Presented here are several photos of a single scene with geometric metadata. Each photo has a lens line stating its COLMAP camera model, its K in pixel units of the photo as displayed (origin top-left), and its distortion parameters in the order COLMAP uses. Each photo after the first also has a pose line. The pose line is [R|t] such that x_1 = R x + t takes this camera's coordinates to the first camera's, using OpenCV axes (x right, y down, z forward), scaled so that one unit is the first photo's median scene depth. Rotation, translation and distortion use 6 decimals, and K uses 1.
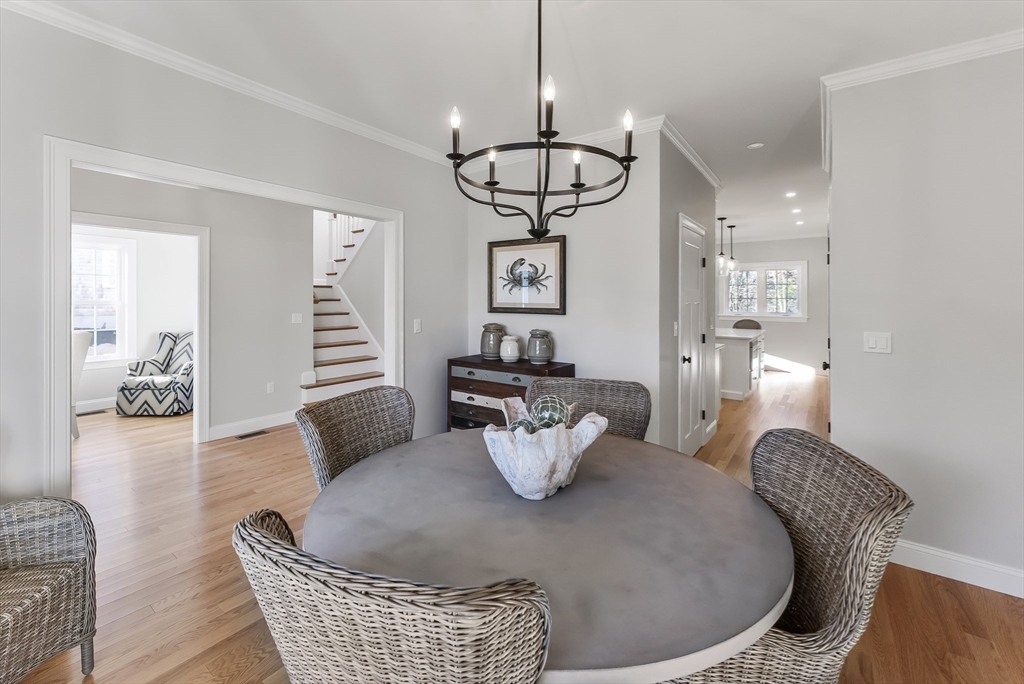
lens RADIAL K [[423.9, 0, 509.5], [0, 423.9, 311.2], [0, 0, 1]] dist [-0.001031, -0.000070]
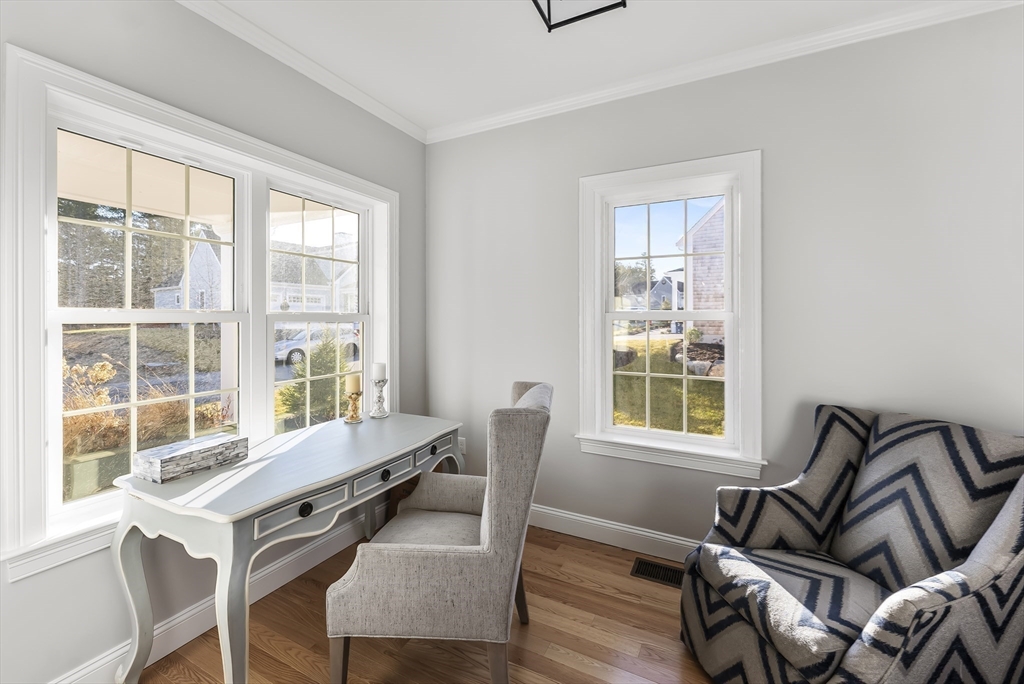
lens RADIAL K [[423.9, 0, 509.5], [0, 423.9, 311.2], [0, 0, 1]] dist [-0.001031, -0.000070]
pose [[0.155214, -0.002456, -0.987878, -0.545281], [-0.013170, 0.999903, -0.004555, -0.017709], [0.987793, 0.013717, 0.155166, 0.722109]]
